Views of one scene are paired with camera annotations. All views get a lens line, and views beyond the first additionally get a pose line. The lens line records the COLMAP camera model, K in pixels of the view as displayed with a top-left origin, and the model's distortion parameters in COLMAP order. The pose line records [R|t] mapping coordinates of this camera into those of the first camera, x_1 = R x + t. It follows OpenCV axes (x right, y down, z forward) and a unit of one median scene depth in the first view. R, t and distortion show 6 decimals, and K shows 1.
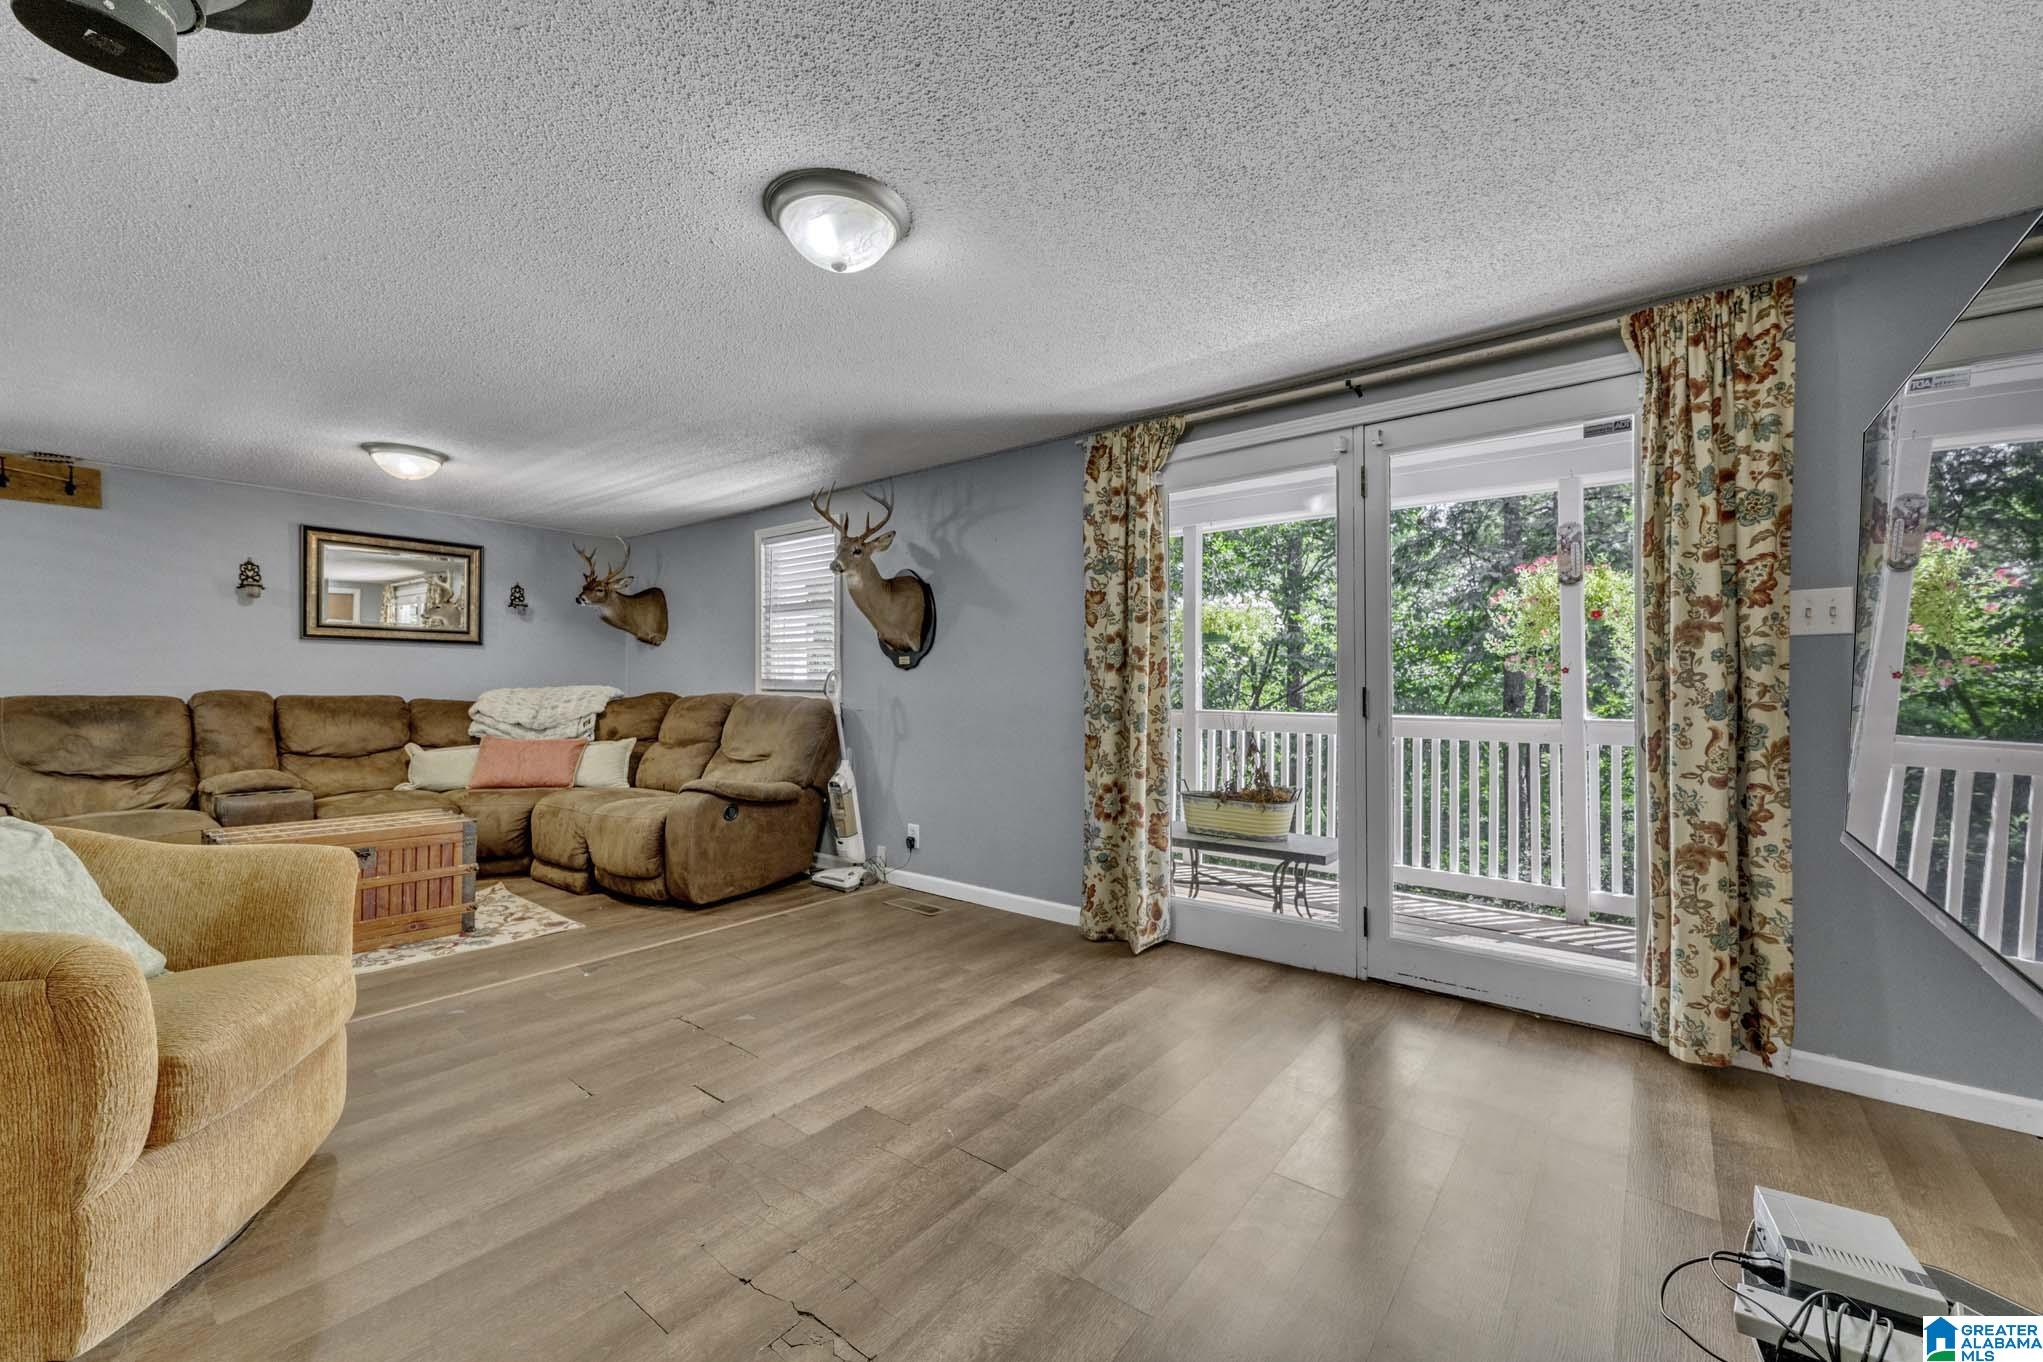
lens RADIAL K [[802.0, 0, 1022.0], [0, 802.0, 687.1], [0, 0, 1]] dist [-0.001309, 0.000163]
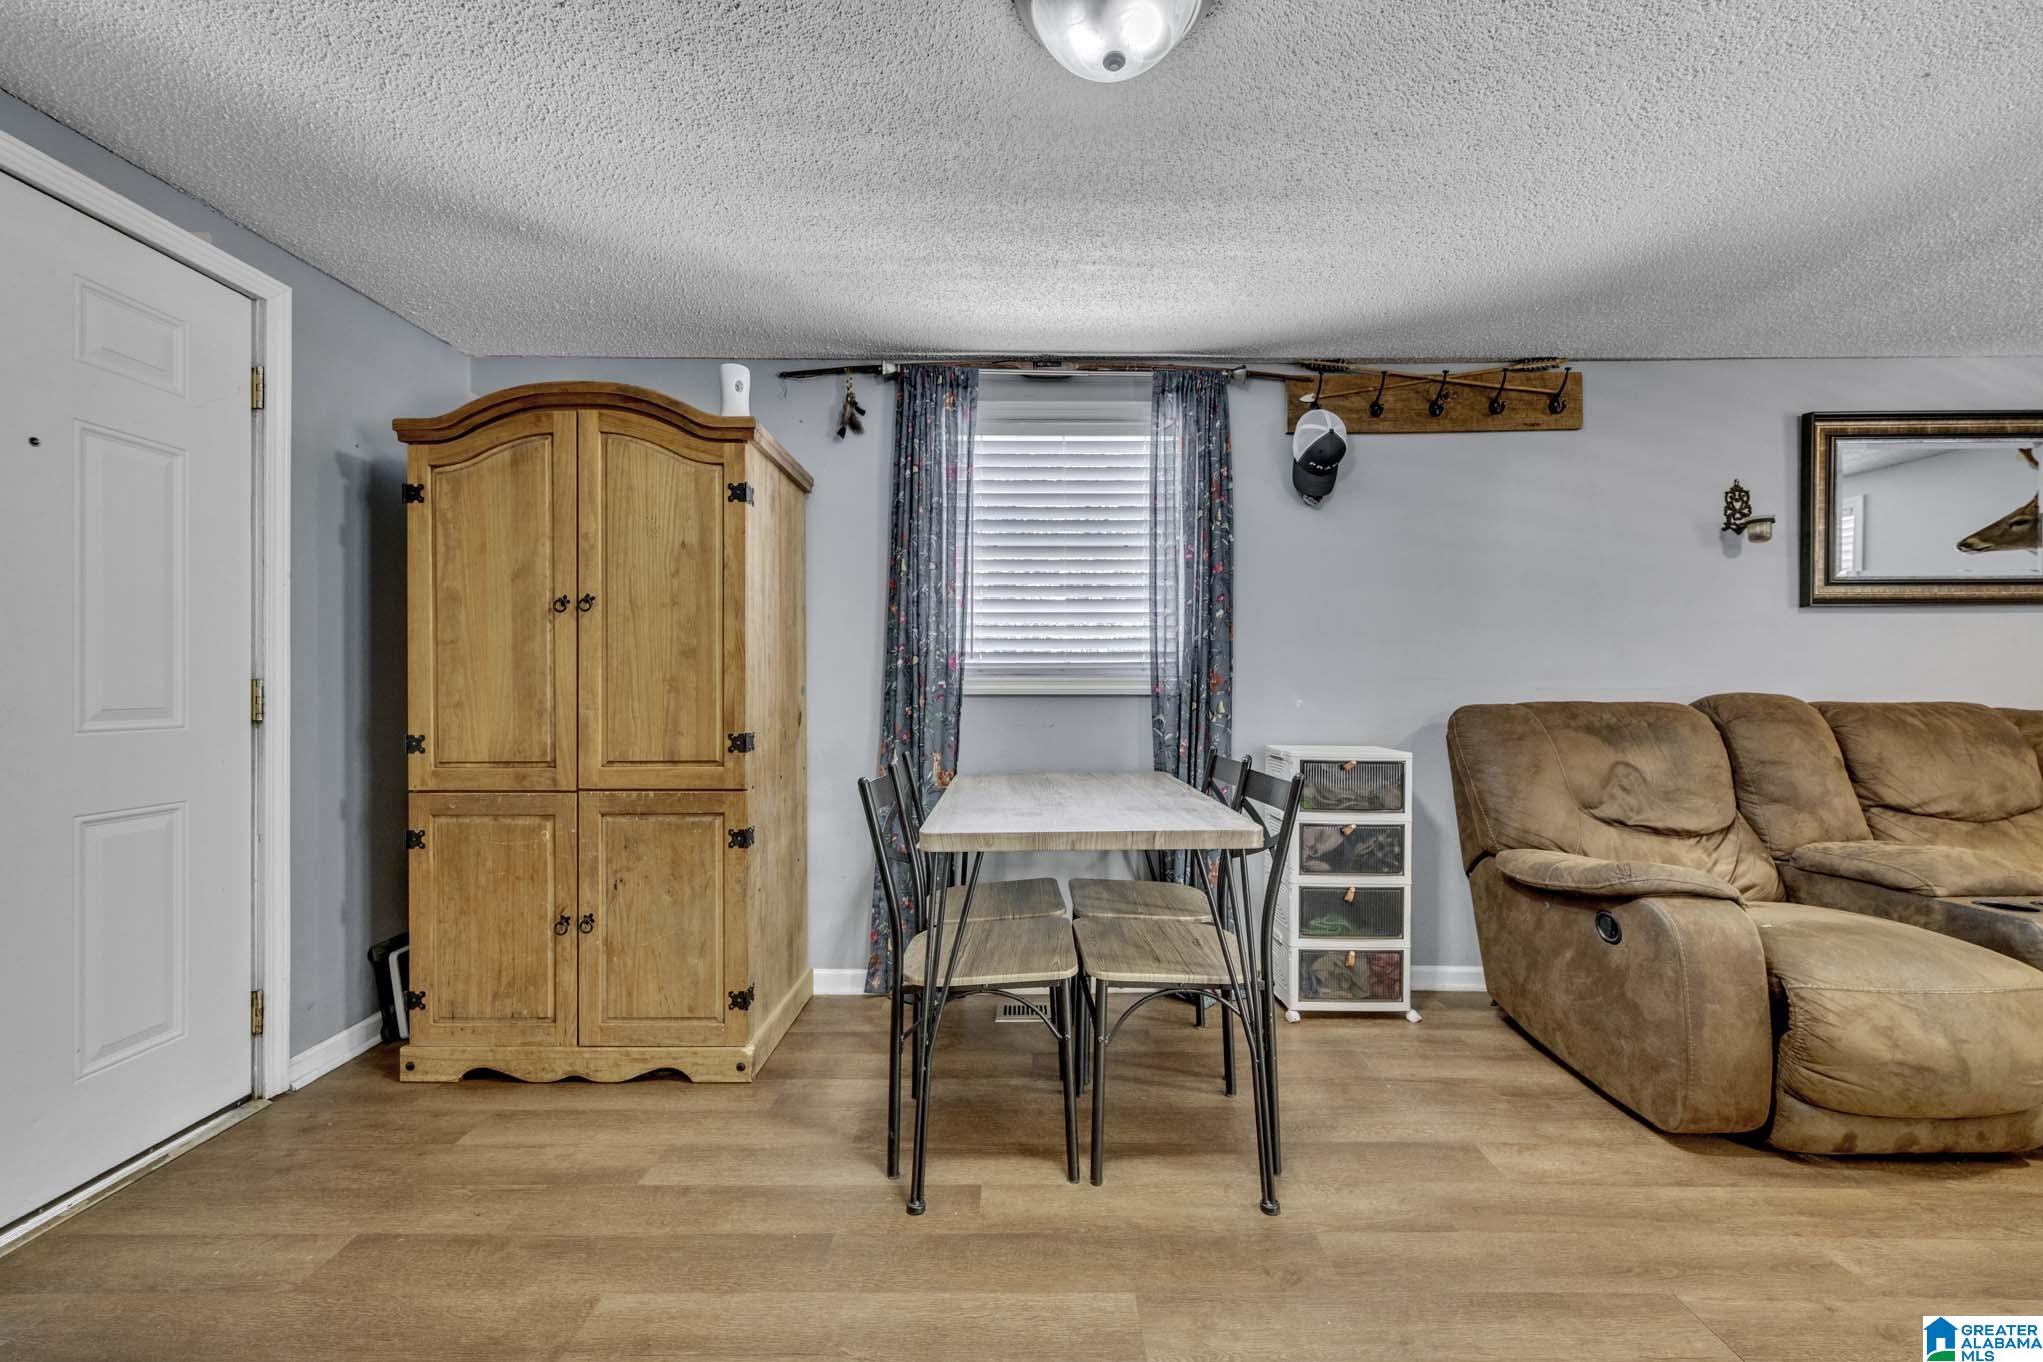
lens RADIAL K [[802.0, 0, 1022.0], [0, 802.0, 689.9], [0, 0, 1]] dist [-0.001309, 0.000163]
pose [[0.610370, -0.002474, -0.792112, -0.839994], [0.005641, 0.999983, 0.001223, -0.002674], [0.792096, -0.005215, 0.610374, 0.188498]]
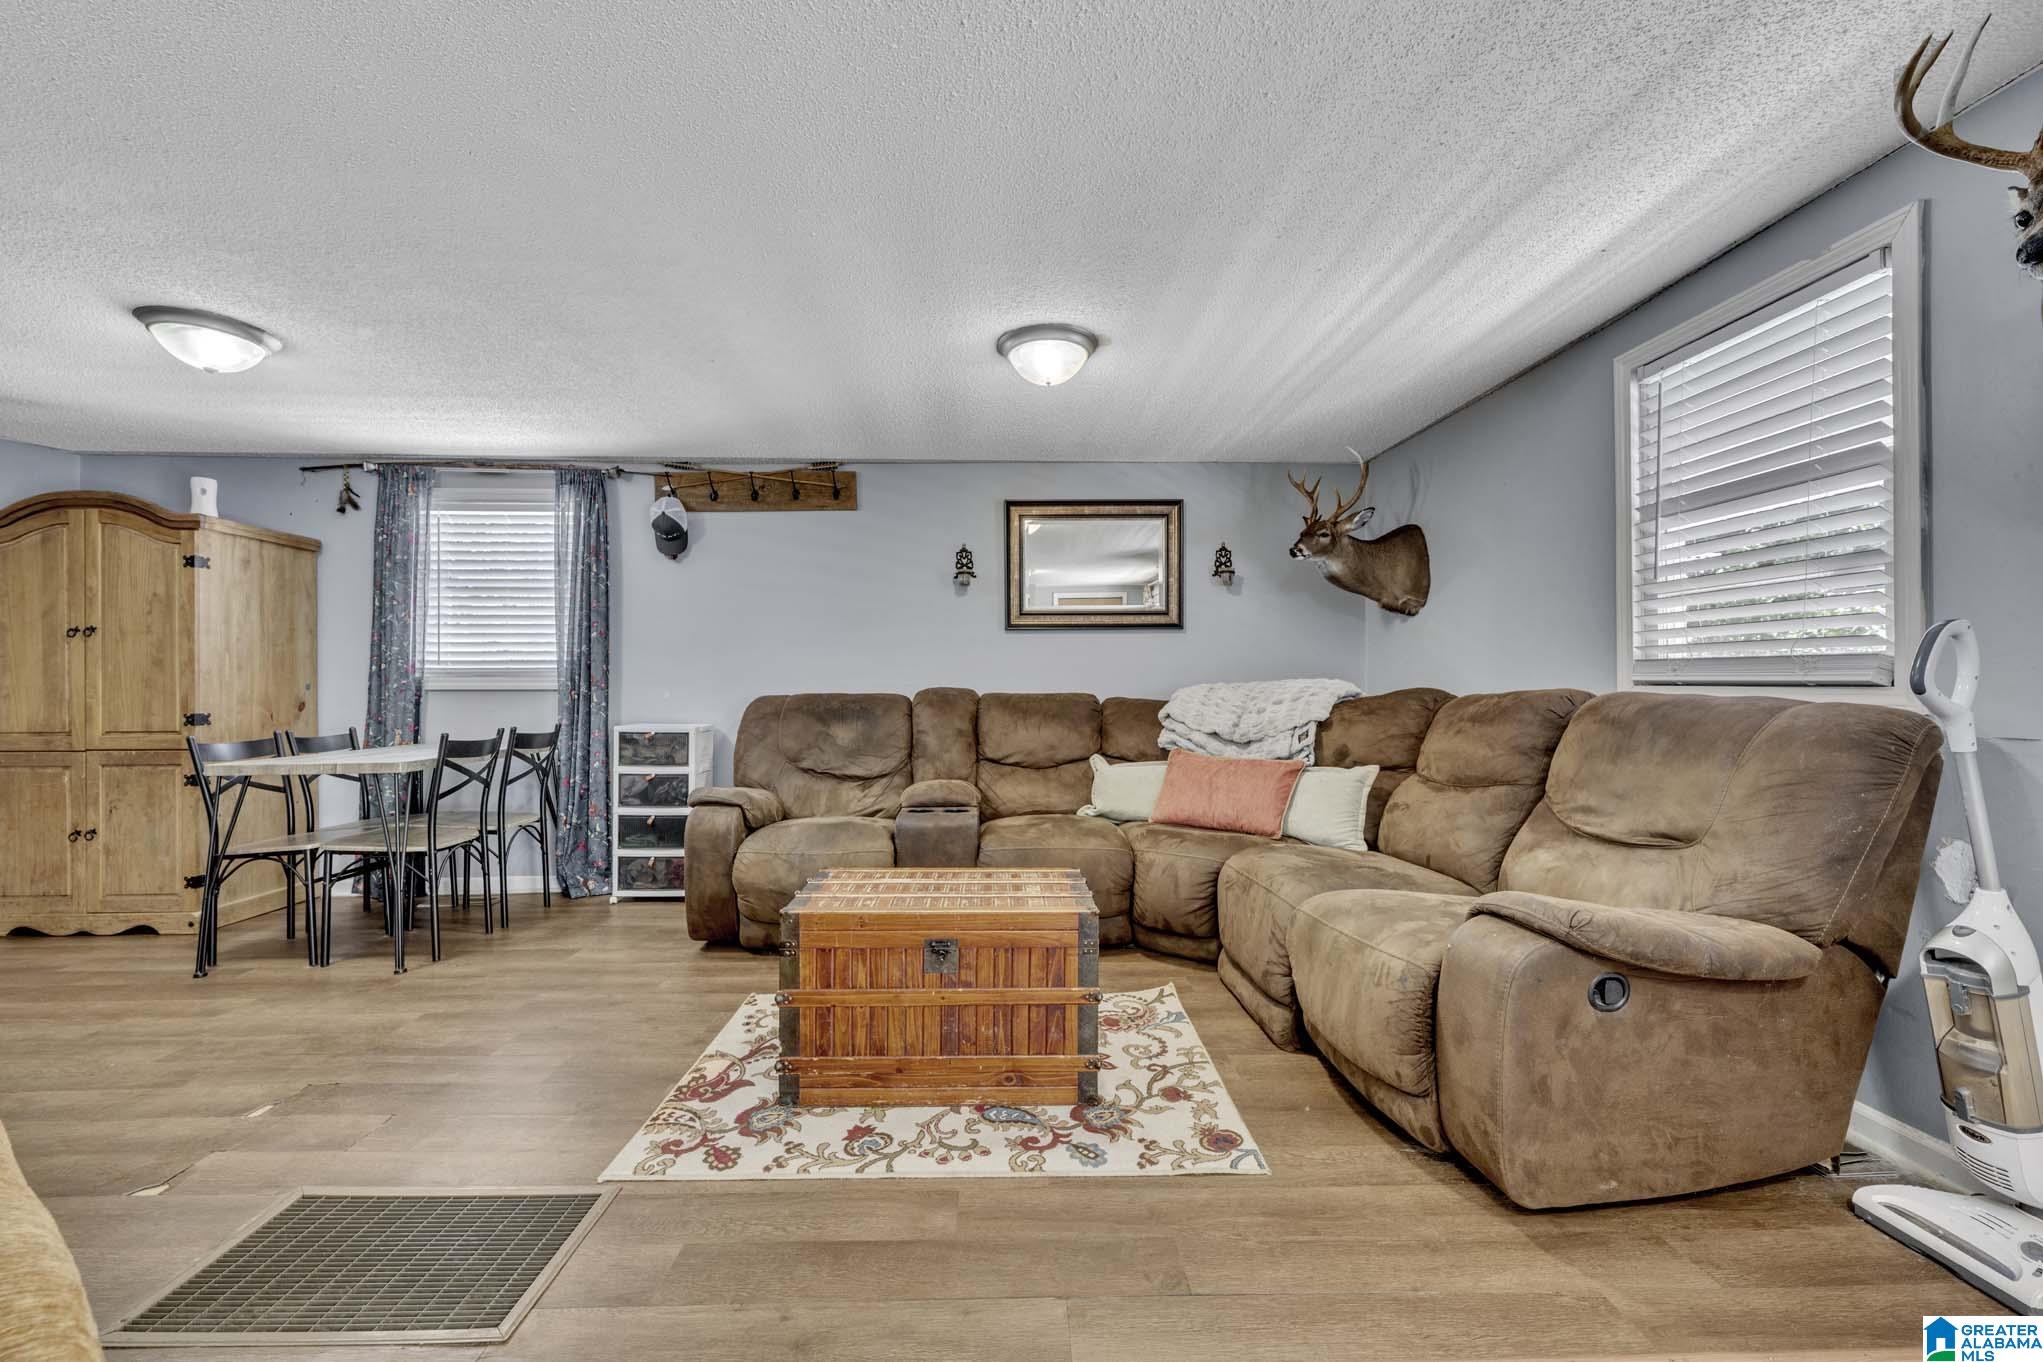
lens RADIAL K [[802.0, 0, 1020.0], [0, 802.0, 688.6], [0, 0, 1]] dist [-0.001309, 0.000163]
pose [[0.638634, -0.003406, -0.769503, -0.220875], [0.007369, 0.999971, 0.001690, 0.003857], [0.769476, -0.006750, 0.638641, 0.475065]]
